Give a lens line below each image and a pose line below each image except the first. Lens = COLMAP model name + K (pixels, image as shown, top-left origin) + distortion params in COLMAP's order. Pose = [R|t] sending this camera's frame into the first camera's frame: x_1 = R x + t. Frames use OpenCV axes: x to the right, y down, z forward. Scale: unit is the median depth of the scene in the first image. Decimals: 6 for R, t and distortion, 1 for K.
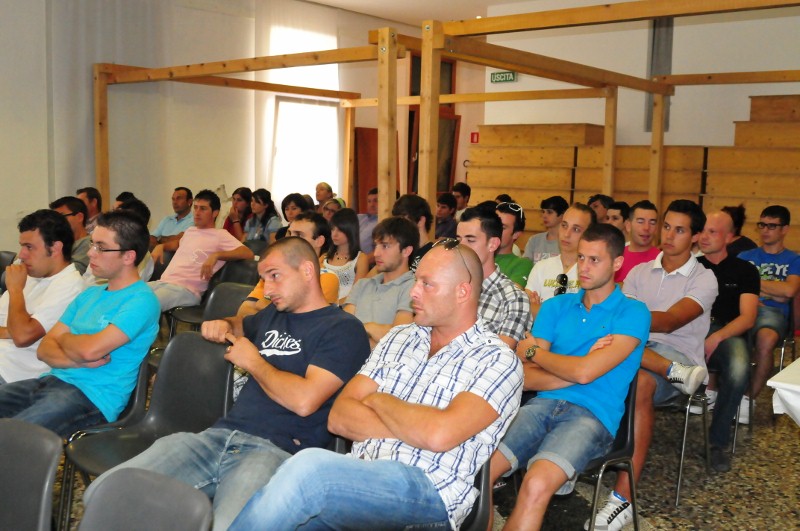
lens RADIAL K [[854.5, 0, 399.9], [0, 854.5, 269.4], [0, 0, 1]] dist [-0.073706, 0.000000]
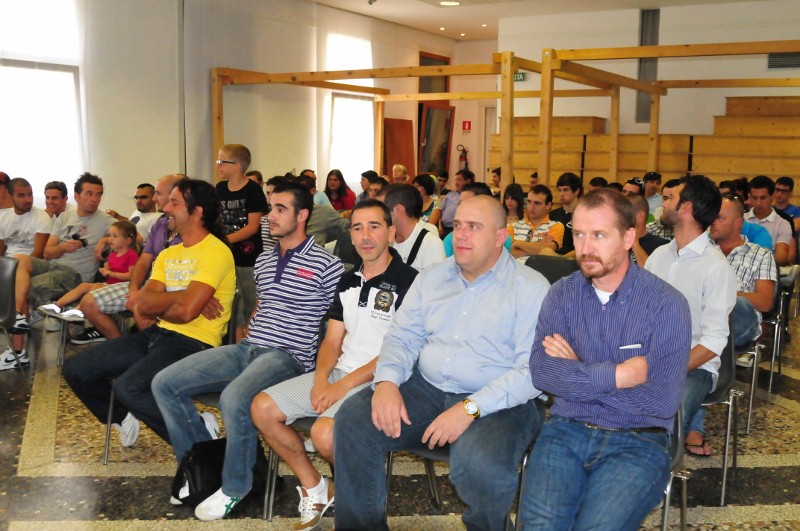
lens RADIAL K [[854.5, 0, 398.7], [0, 854.5, 263.8], [0, 0, 1]] dist [-0.073706, 0.000000]
pose [[0.989925, -0.026285, 0.139132, -0.252025], [0.024073, 0.999556, 0.017555, 0.018205], [-0.139532, -0.014029, 0.990118, -0.215664]]
